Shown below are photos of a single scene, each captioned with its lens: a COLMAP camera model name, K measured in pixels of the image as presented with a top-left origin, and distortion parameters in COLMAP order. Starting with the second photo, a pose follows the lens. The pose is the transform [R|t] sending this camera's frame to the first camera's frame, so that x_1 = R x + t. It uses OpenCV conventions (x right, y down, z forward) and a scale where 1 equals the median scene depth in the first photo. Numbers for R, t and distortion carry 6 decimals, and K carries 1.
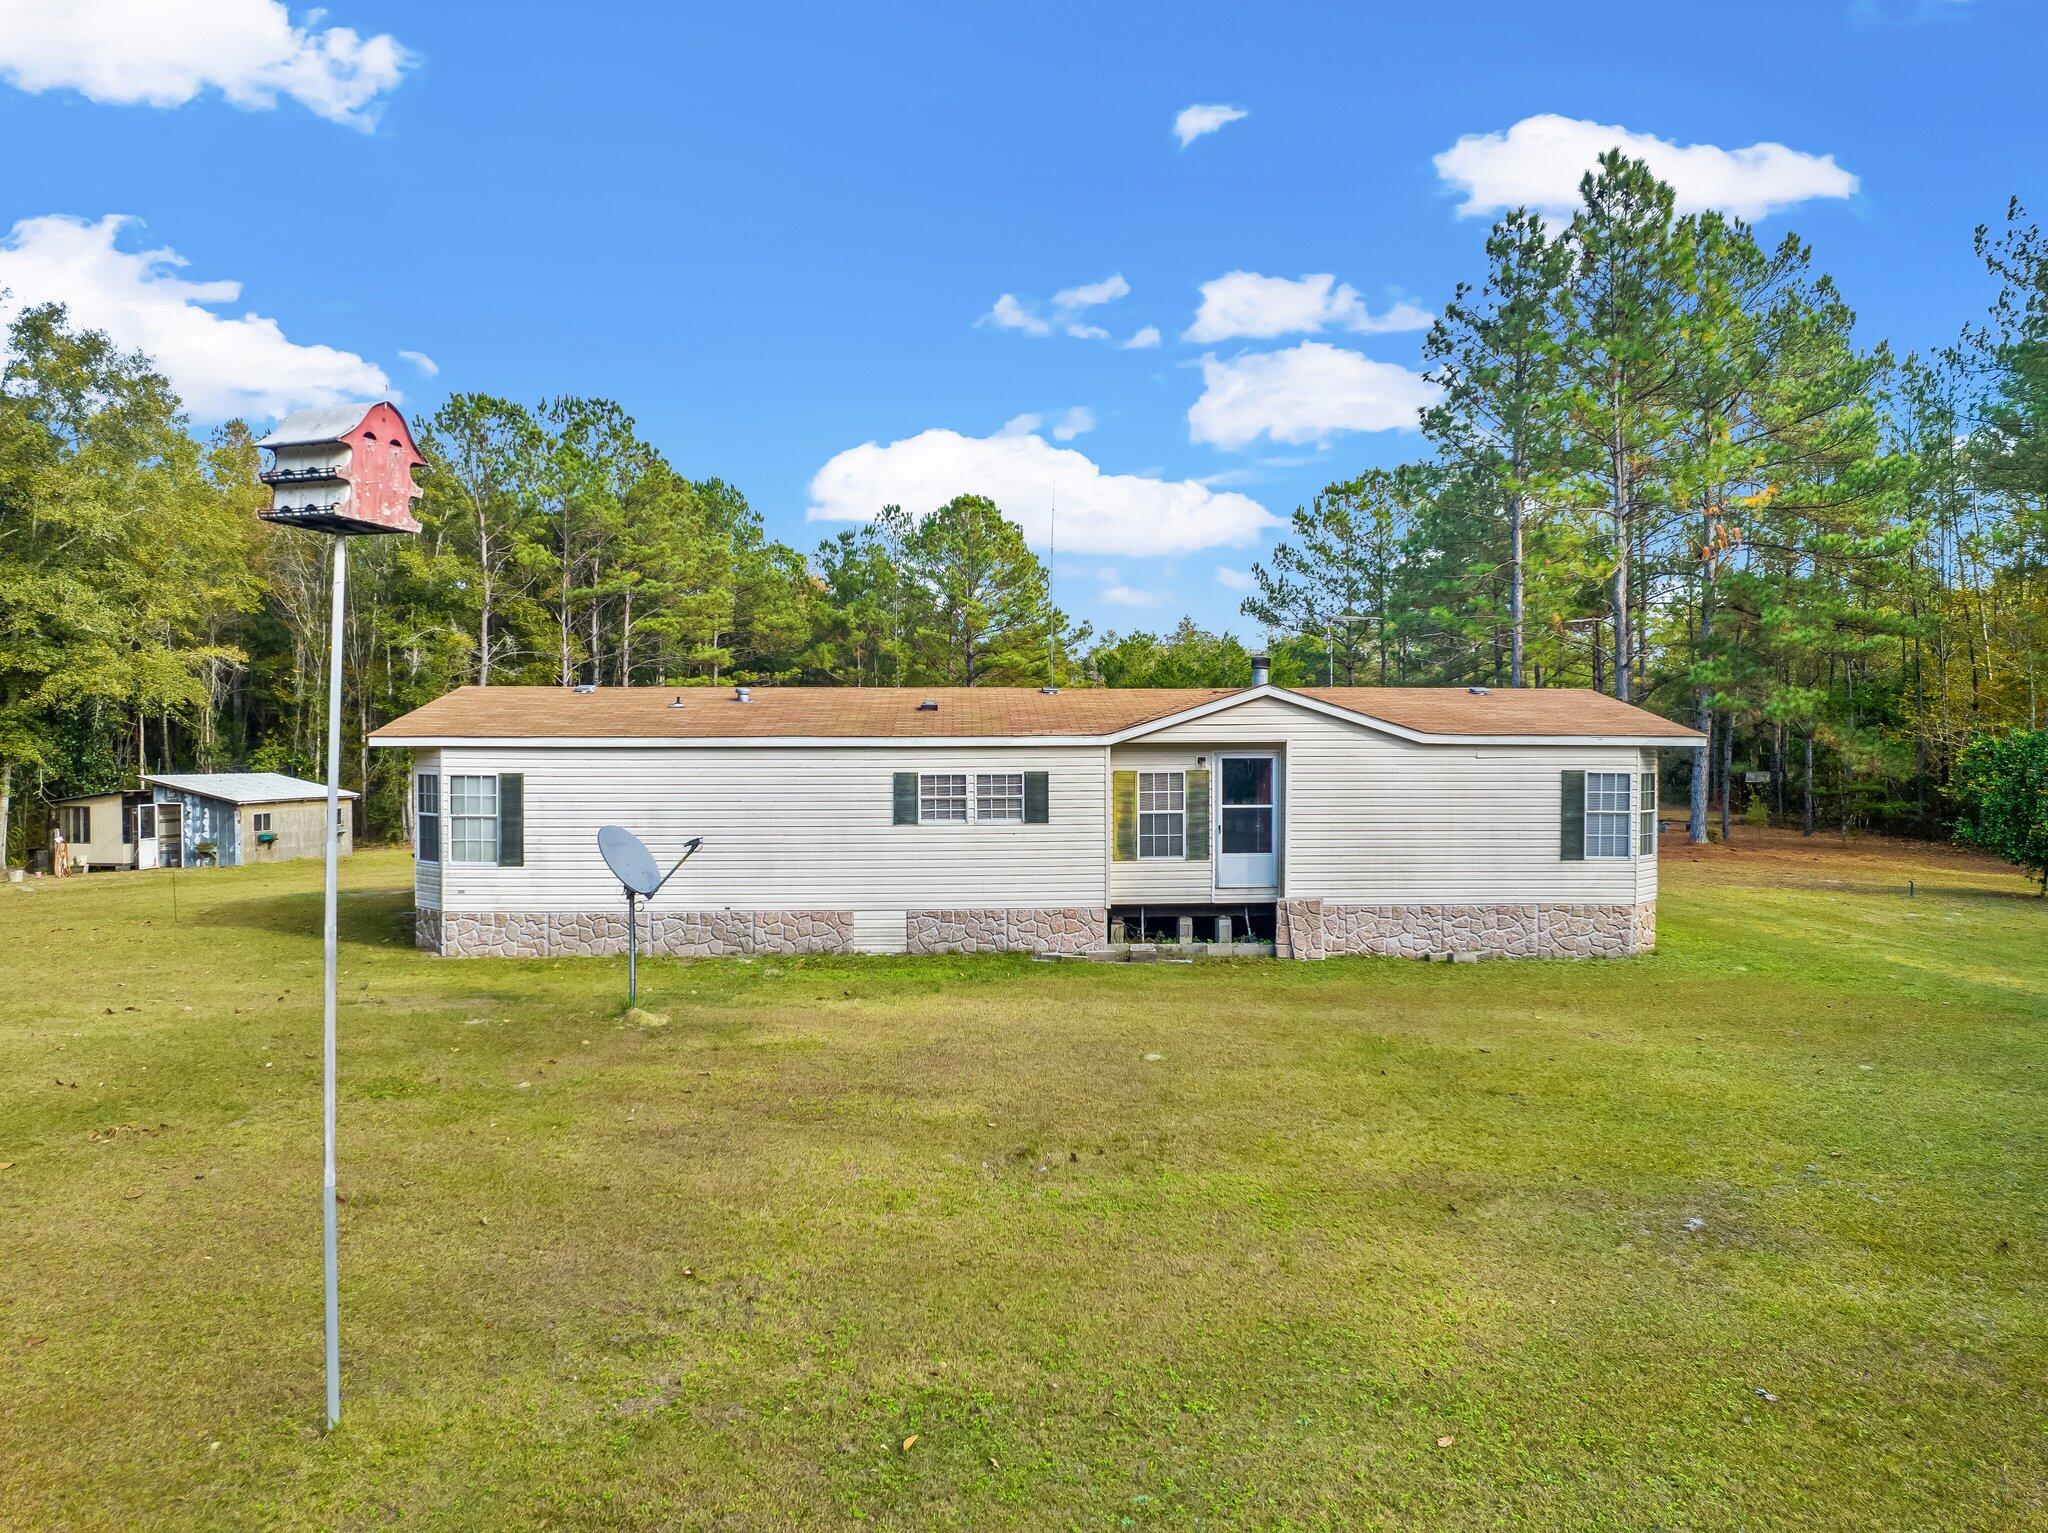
lens RADIAL K [[1467.8, 0, 1024.0], [0, 1467.8, 766.5], [0, 0, 1]] dist [-0.002770, -0.003276]
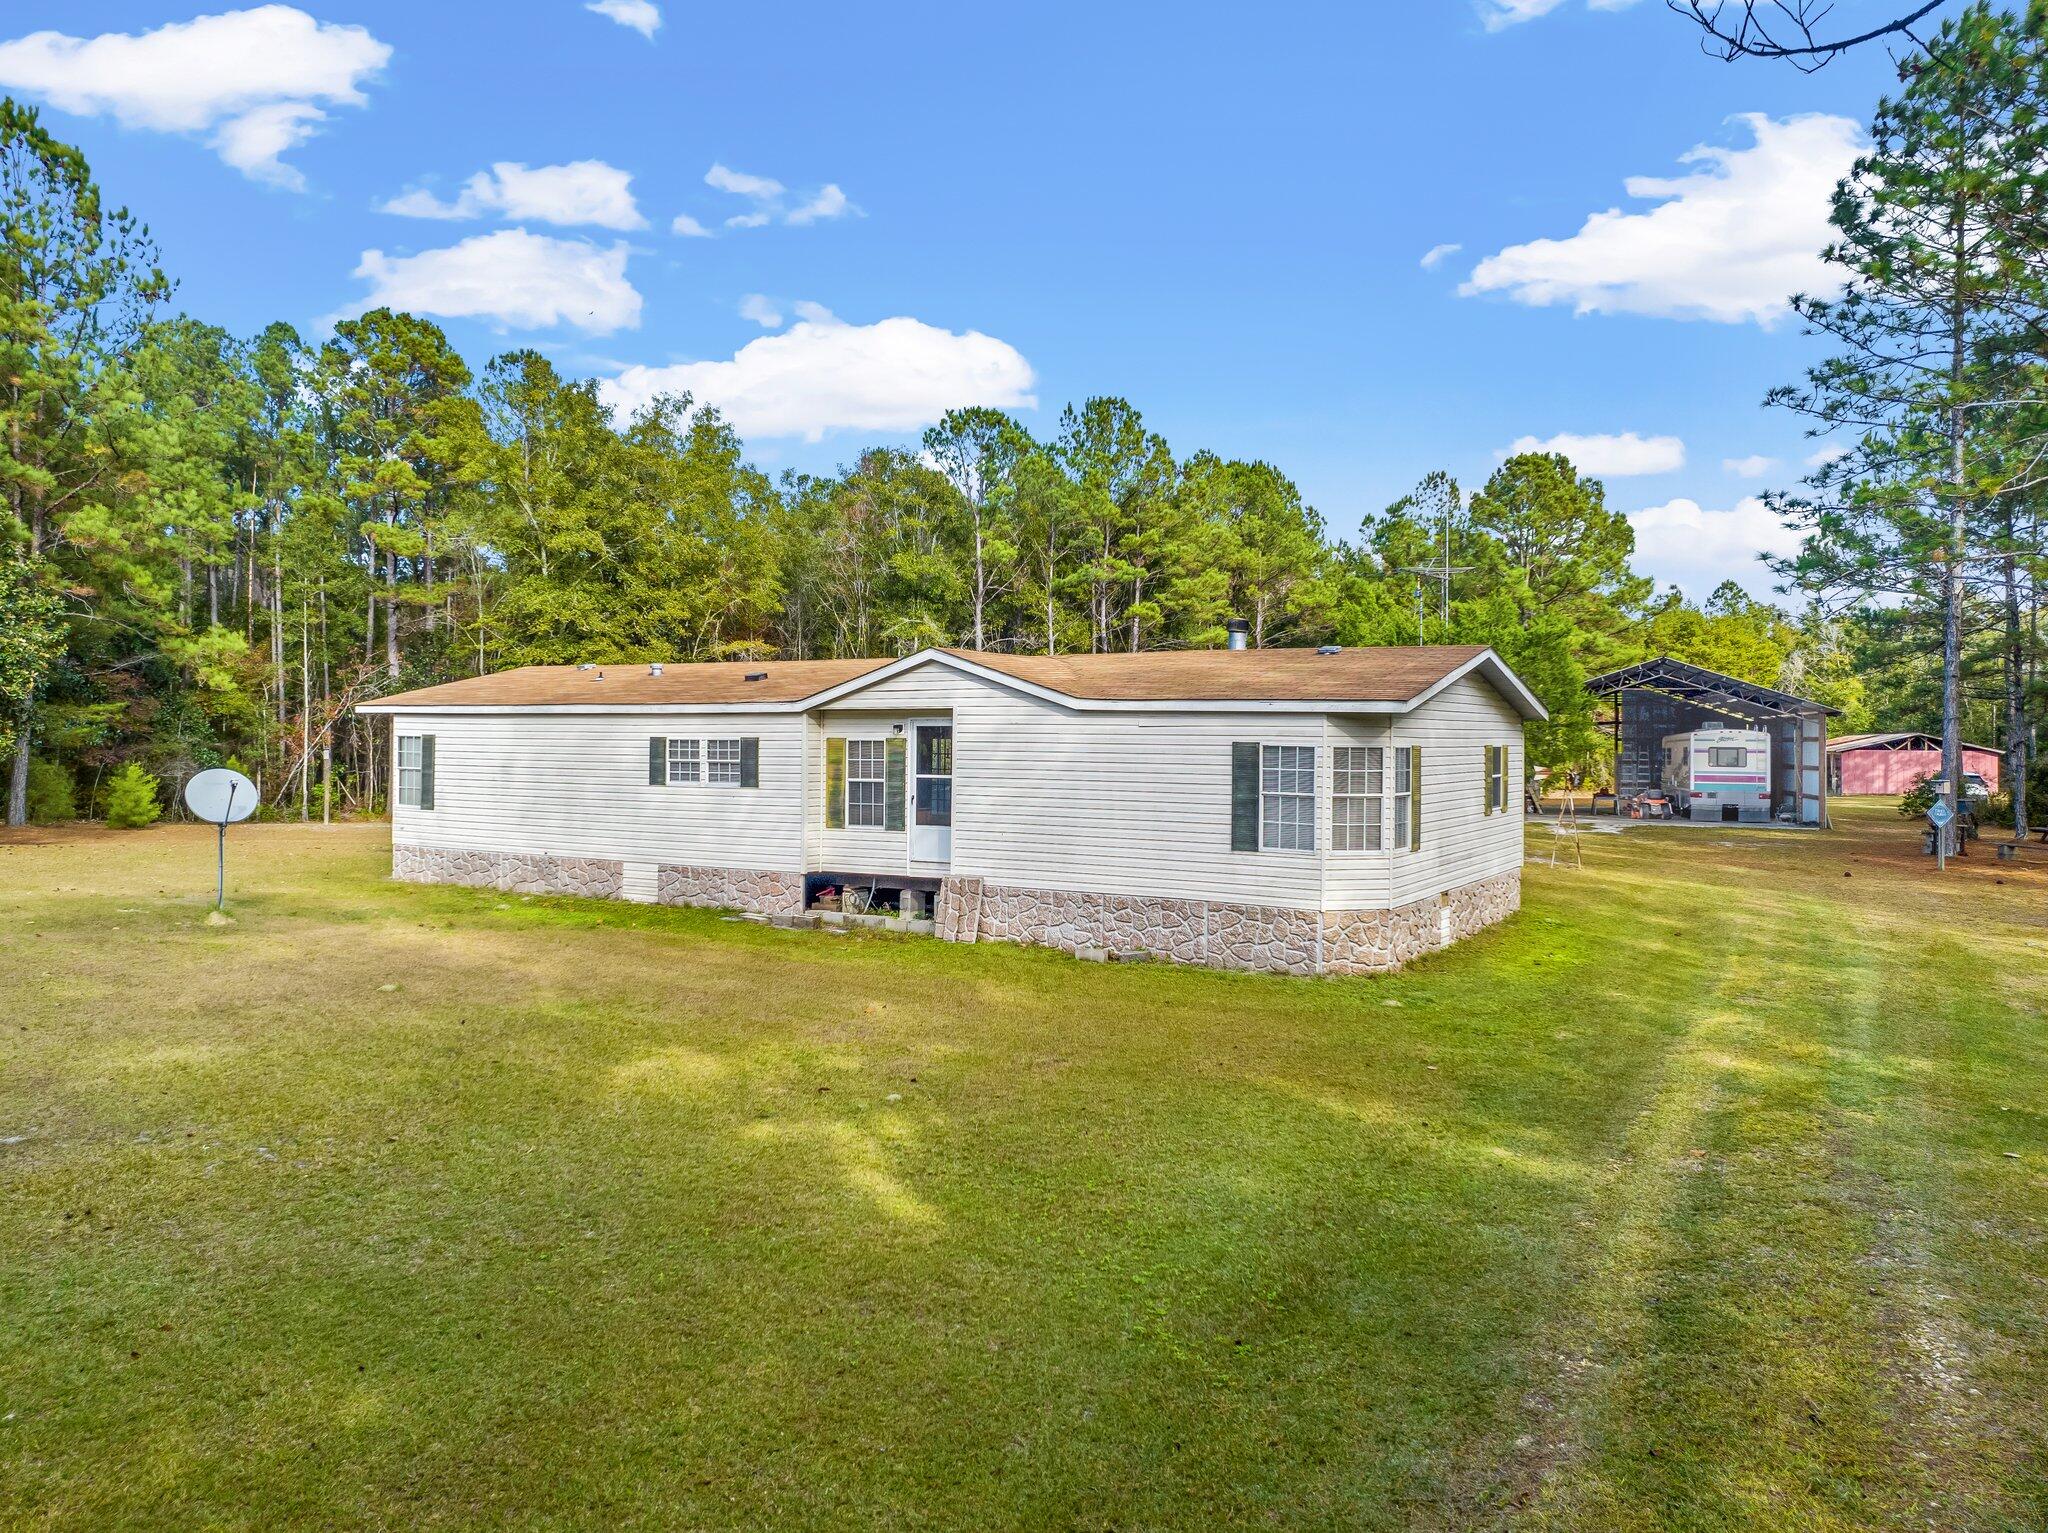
lens RADIAL K [[1467.8, 0, 1024.0], [0, 1467.8, 766.5], [0, 0, 1]] dist [-0.002770, -0.003276]
pose [[0.821002, 0.019007, -0.570609, 0.741115], [-0.015132, 0.999819, 0.011531, 0.009005], [0.570725, -0.000833, 0.821141, 0.256199]]
